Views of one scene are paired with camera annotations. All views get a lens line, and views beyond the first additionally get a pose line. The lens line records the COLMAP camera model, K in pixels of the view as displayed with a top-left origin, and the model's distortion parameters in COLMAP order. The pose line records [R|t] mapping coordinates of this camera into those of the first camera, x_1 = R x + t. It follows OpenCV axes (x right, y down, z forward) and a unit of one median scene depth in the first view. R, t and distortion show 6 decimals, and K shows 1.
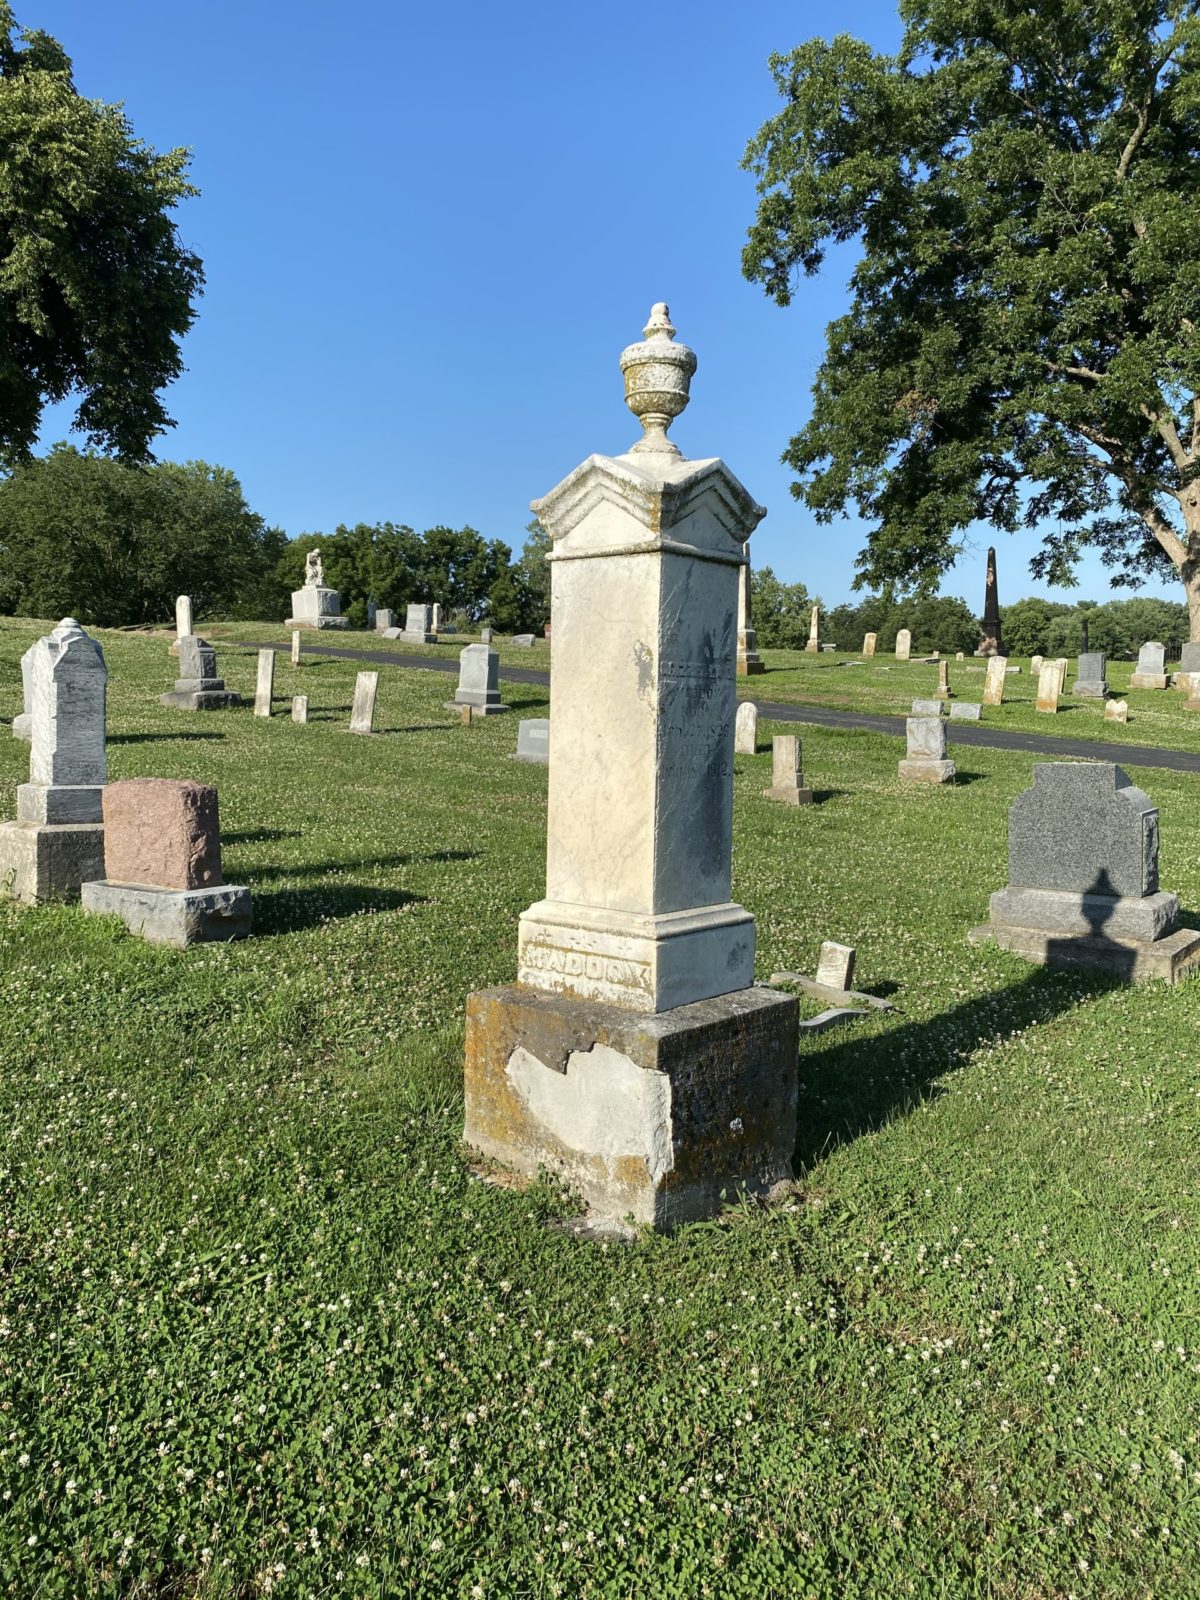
lens RADIAL K [[1224.4, 0, 600.0], [0, 1224.4, 800.0], [0, 0, 1]] dist [0.000417, -0.000023]
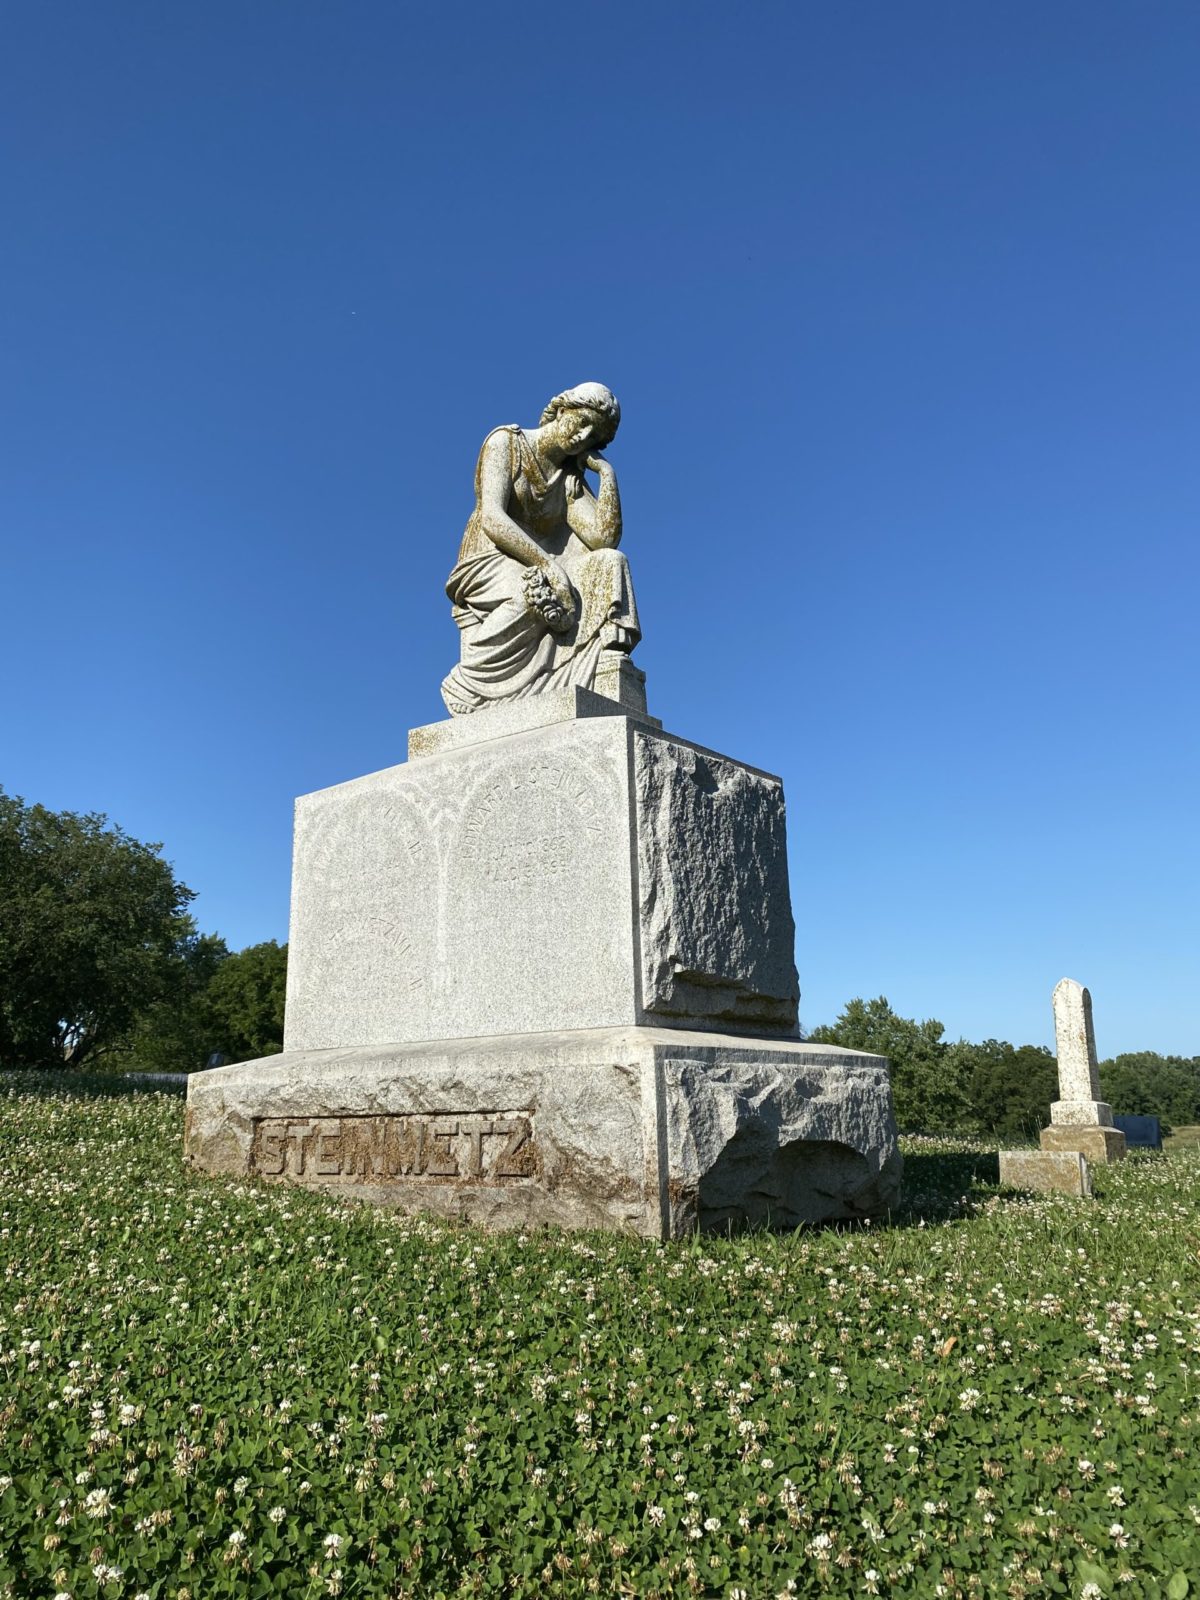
lens RADIAL K [[1224.4, 0, 600.0], [0, 1224.4, 800.0], [0, 0, 1]] dist [0.000417, -0.000023]
pose [[0.998589, 0.023764, 0.047481, -0.231675], [-0.005584, 0.936292, -0.351179, -0.134415], [-0.052802, 0.350419, 0.935104, 0.906074]]
